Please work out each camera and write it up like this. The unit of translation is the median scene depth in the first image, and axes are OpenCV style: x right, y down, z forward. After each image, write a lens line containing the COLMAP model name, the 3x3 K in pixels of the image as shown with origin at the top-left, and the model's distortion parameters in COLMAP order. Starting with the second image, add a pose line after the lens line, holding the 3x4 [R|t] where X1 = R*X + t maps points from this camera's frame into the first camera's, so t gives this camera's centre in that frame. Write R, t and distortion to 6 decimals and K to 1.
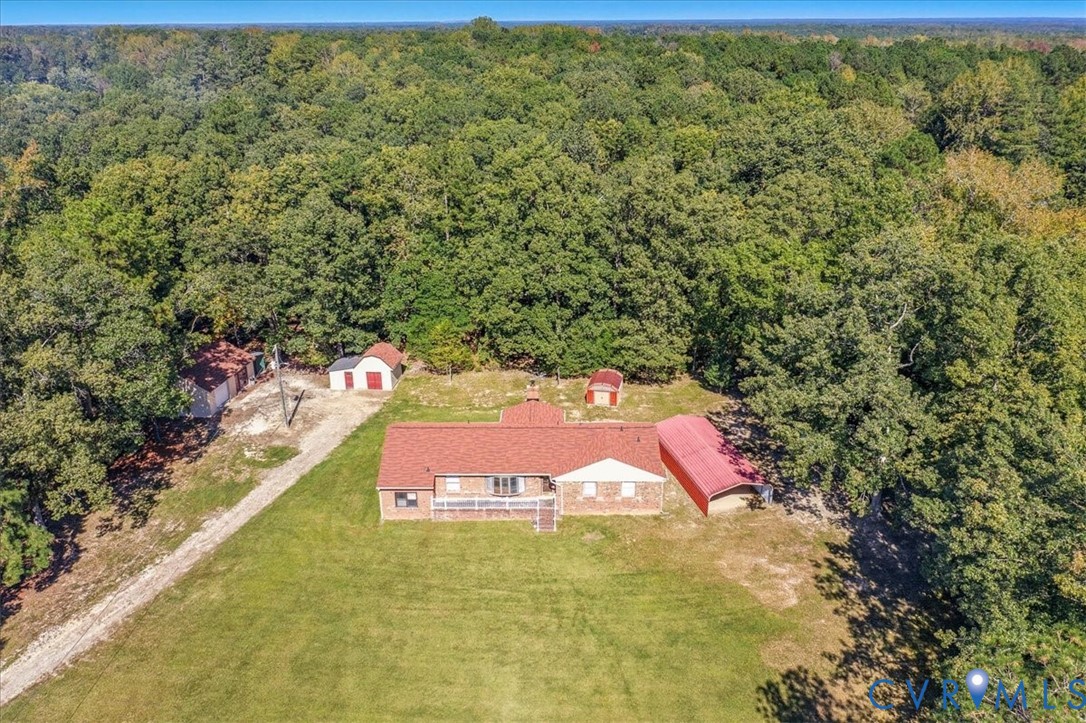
lens RADIAL K [[861.2, 0, 542.4], [0, 861.2, 360.4], [0, 0, 1]] dist [-0.024285, 0.001430]
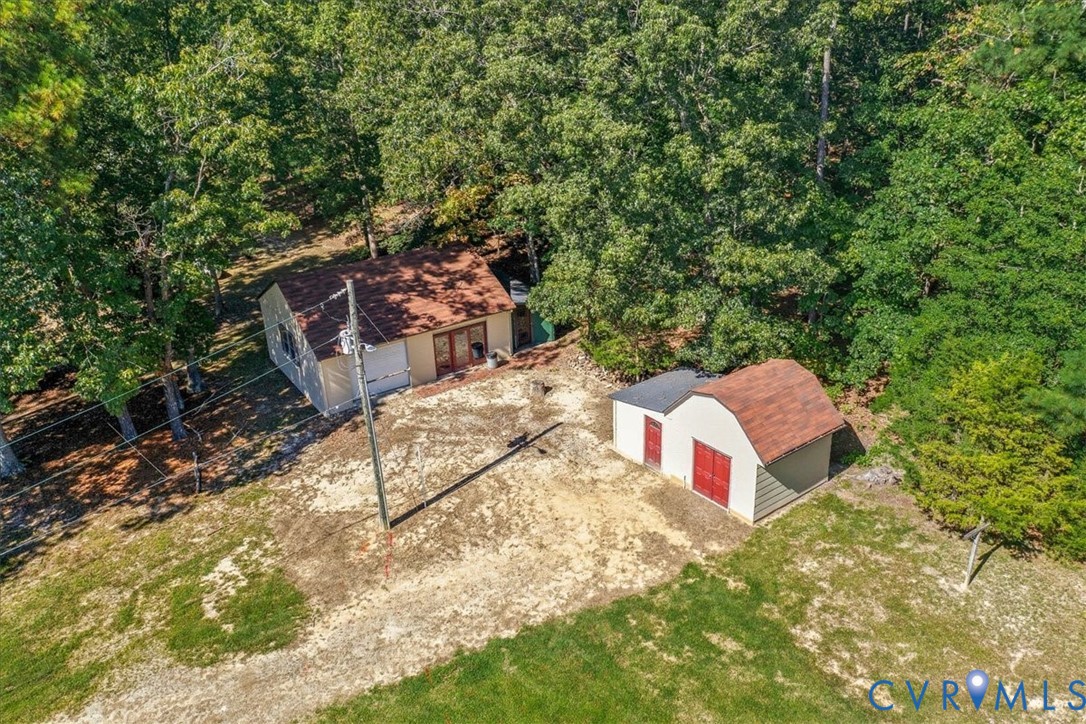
lens RADIAL K [[861.2, 0, 538.4], [0, 861.2, 360.2], [0, 0, 1]] dist [-0.024285, 0.001430]
pose [[0.690380, 0.287250, -0.663975, -0.048265], [-0.239053, 0.956819, 0.165381, -0.056611], [0.682809, 0.044549, 0.729237, 0.796038]]
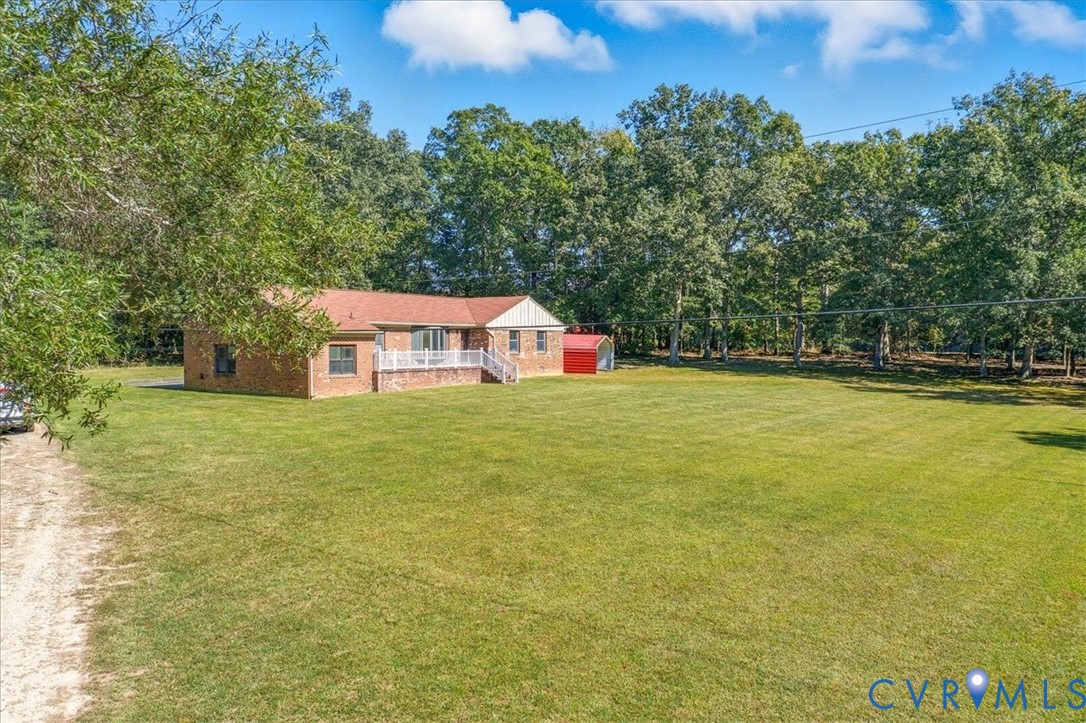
lens RADIAL K [[861.2, 0, 542.6], [0, 861.2, 359.6], [0, 0, 1]] dist [-0.024285, 0.001430]
pose [[0.528925, -0.008262, 0.848629, -0.482415], [0.316224, 0.929862, -0.188040, 0.259620], [-0.787554, 0.367816, 0.494440, 0.482343]]
